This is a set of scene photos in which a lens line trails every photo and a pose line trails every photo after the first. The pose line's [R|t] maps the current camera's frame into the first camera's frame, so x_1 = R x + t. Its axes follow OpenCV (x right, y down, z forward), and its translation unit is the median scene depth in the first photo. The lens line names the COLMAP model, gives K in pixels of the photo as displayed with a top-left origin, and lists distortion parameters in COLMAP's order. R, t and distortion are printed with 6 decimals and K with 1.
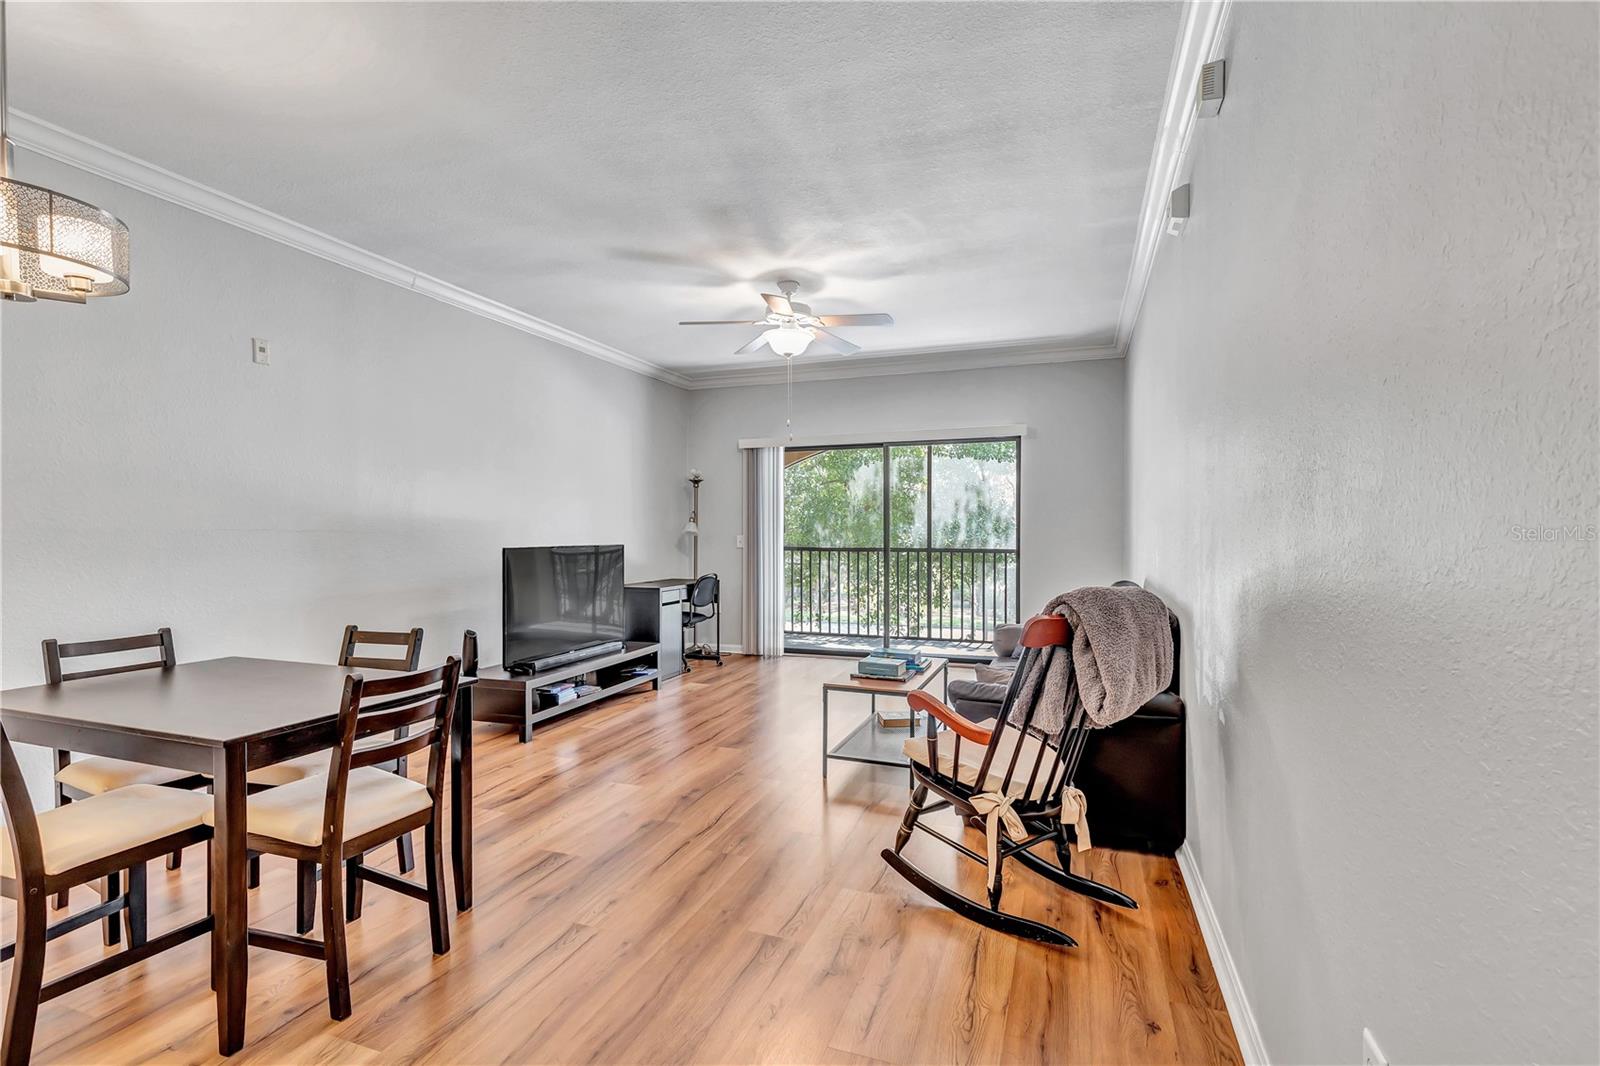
lens RADIAL K [[727.1, 0, 804.2], [0, 727.1, 527.8], [0, 0, 1]] dist [-0.001016, -0.001629]
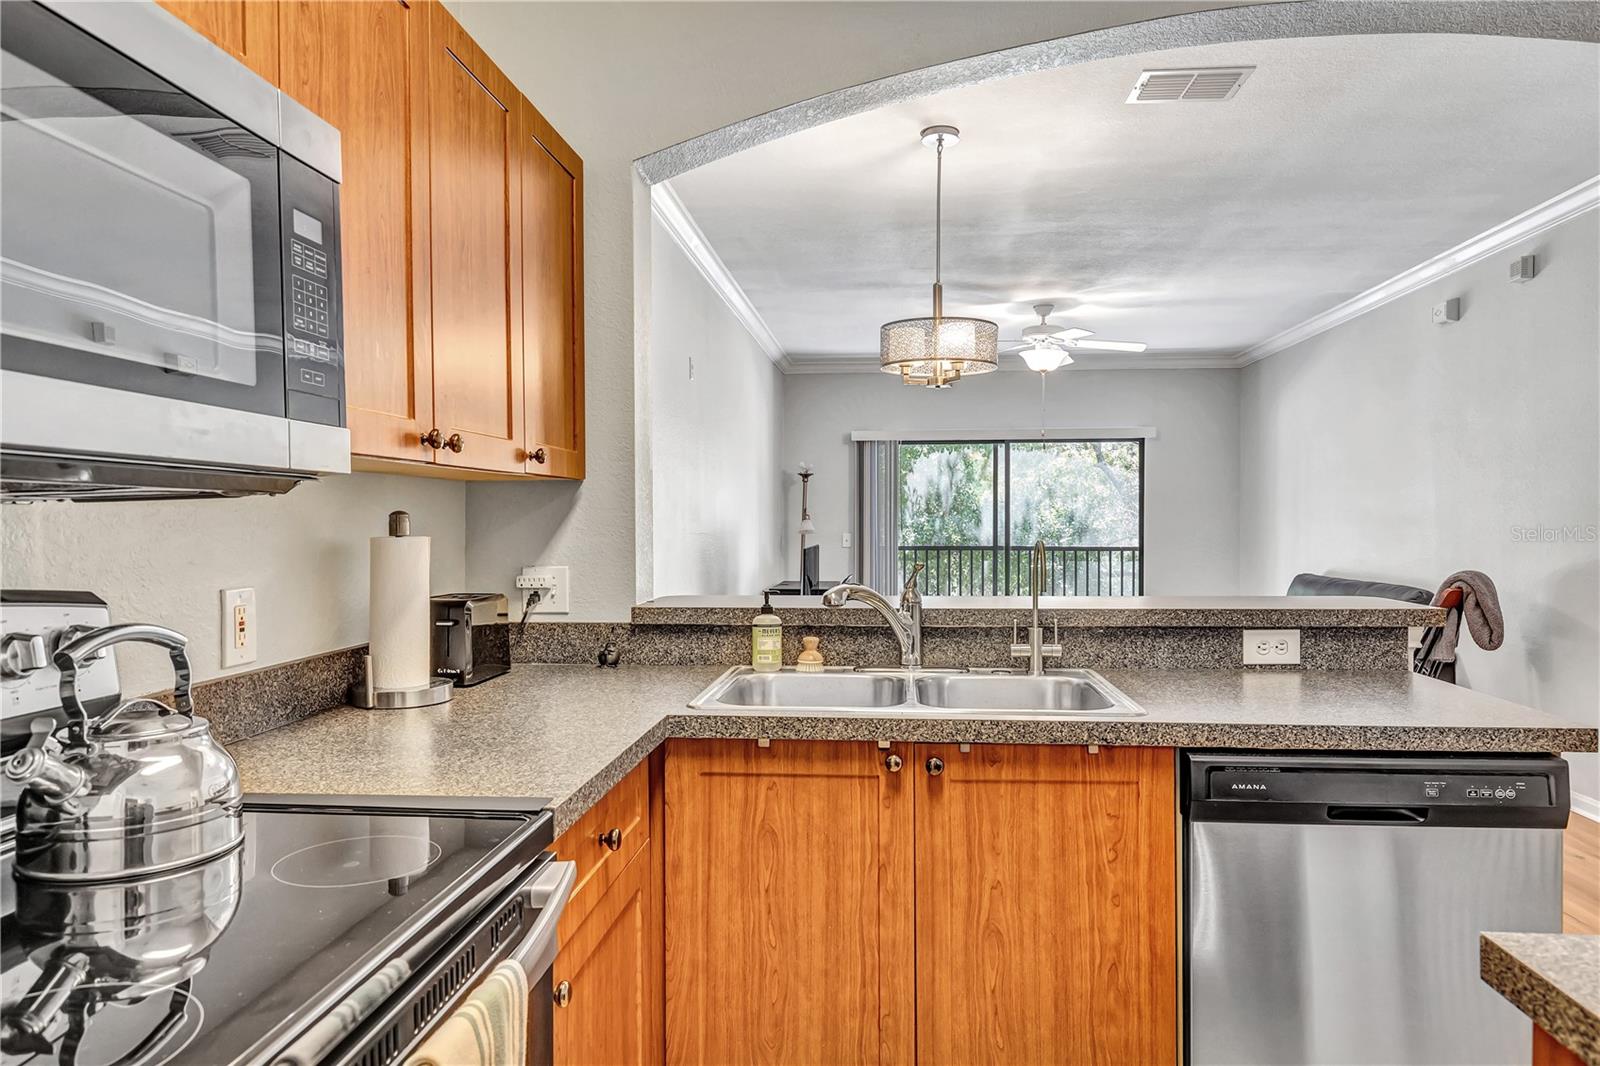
lens RADIAL K [[1044.3, 0, 785.1], [0, 1044.3, 528.5], [0, 0, 1]] dist [0.003328, 0.001002]
pose [[0.966307, -0.002221, 0.257384, -0.612949], [-0.000668, 0.999938, 0.011137, -0.013762], [-0.257393, -0.010933, 0.966245, -0.320792]]
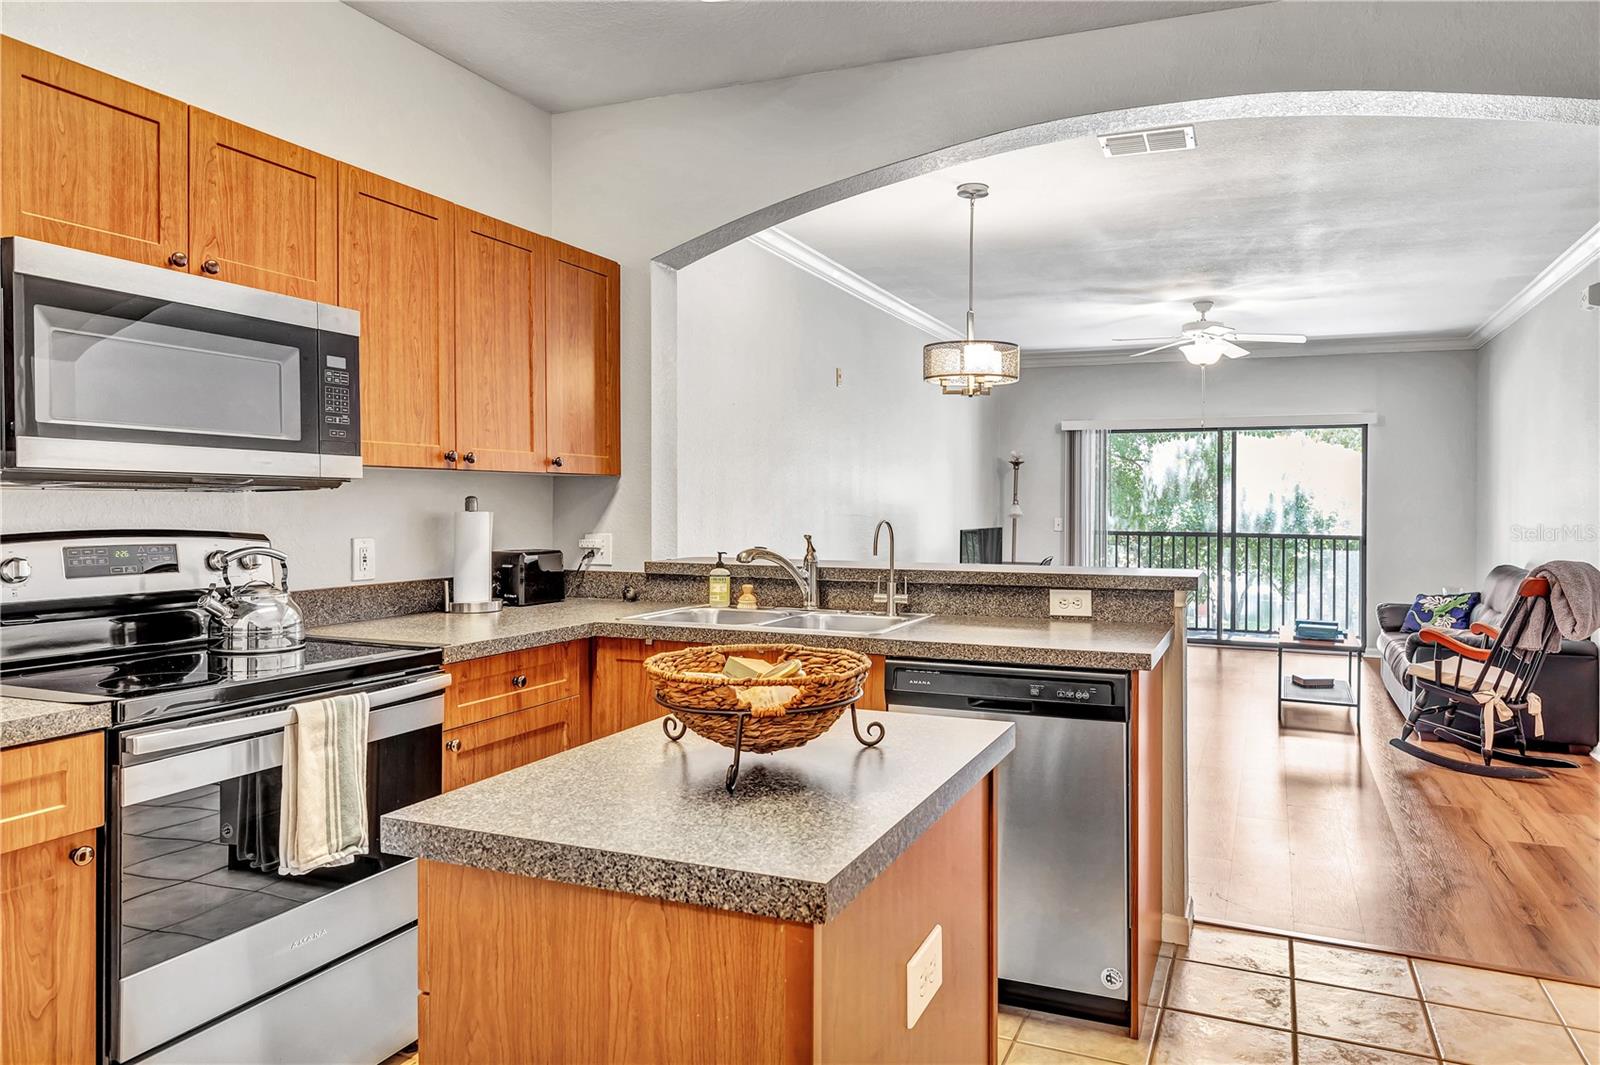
lens RADIAL K [[1055.8, 0, 807.1], [0, 1055.8, 508.2], [0, 0, 1]] dist [0.001828, -0.001924]
pose [[0.998694, 0.008189, -0.050434, -0.429335], [-0.007783, 0.999936, 0.008257, -0.015321], [0.050498, -0.007854, 0.998693, -0.530028]]
